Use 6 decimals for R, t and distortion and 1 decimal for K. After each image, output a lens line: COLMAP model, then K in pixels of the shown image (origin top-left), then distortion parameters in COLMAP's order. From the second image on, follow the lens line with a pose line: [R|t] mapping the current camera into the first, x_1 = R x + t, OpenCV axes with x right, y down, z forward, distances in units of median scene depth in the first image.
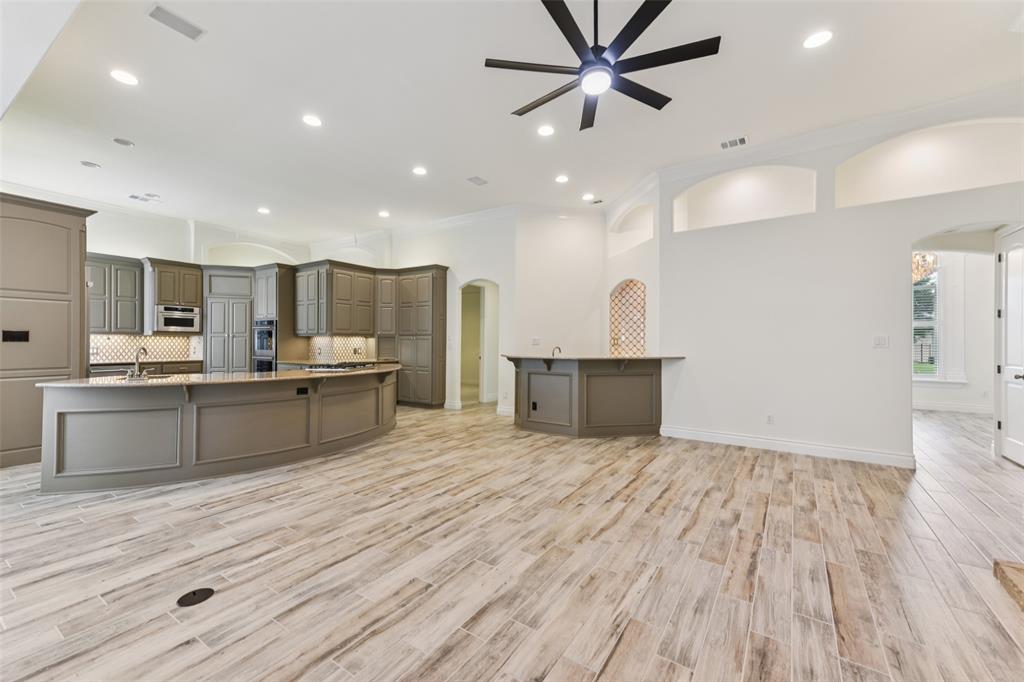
lens RADIAL K [[398.9, 0, 515.9], [0, 398.9, 342.1], [0, 0, 1]] dist [0.003001, 0.000135]
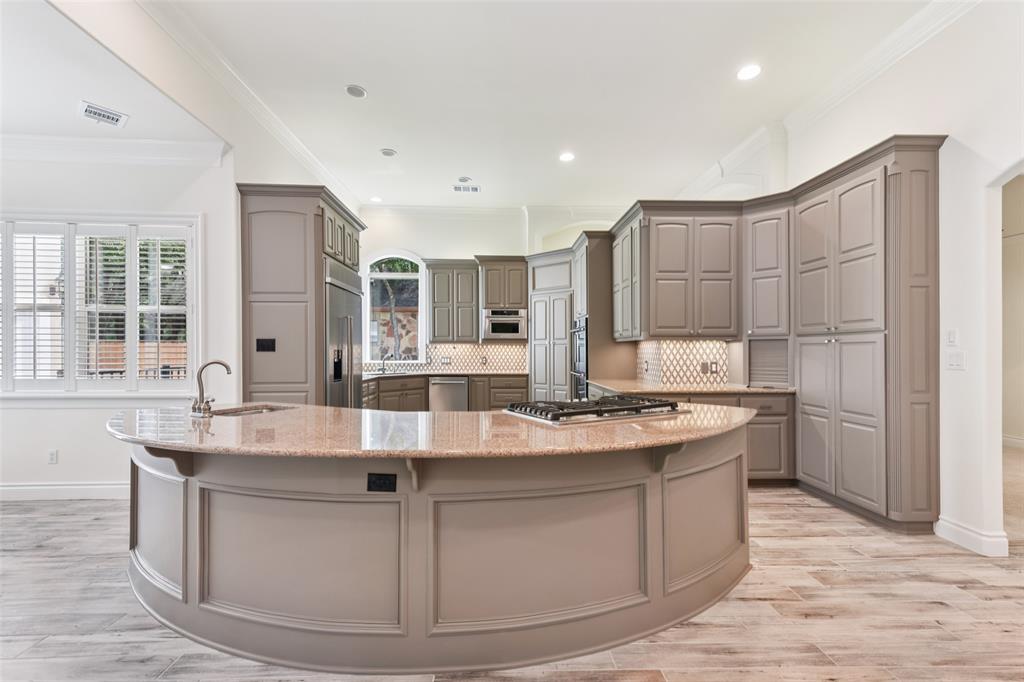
lens RADIAL K [[429.0, 0, 529.8], [0, 429.0, 345.9], [0, 0, 1]] dist [0.019288, -0.000597]
pose [[0.578987, -0.012381, -0.815243, -0.071952], [0.002134, 0.999904, -0.013670, 0.001006], [0.815334, 0.006175, 0.578958, 0.501416]]
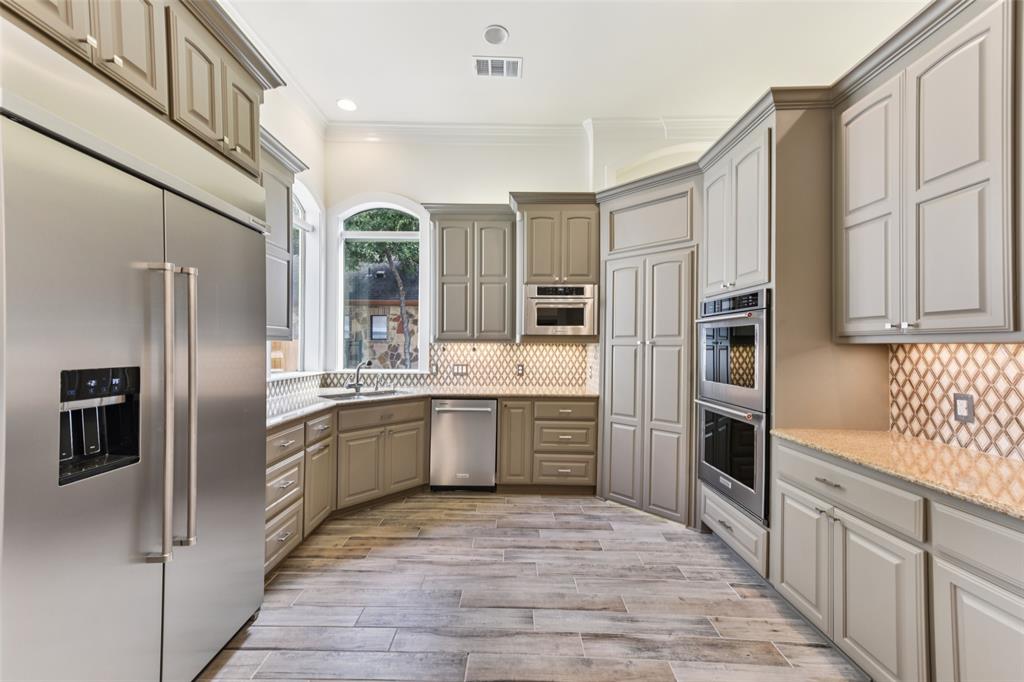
lens RADIAL K [[396.0, 0, 514.7], [0, 396.0, 346.0], [0, 0, 1]] dist [0.002446, 0.000127]
pose [[0.527331, -0.003002, -0.849655, -0.439585], [-0.003869, 0.999975, -0.005935, -0.009612], [0.849651, 0.006416, 0.527306, 0.670304]]
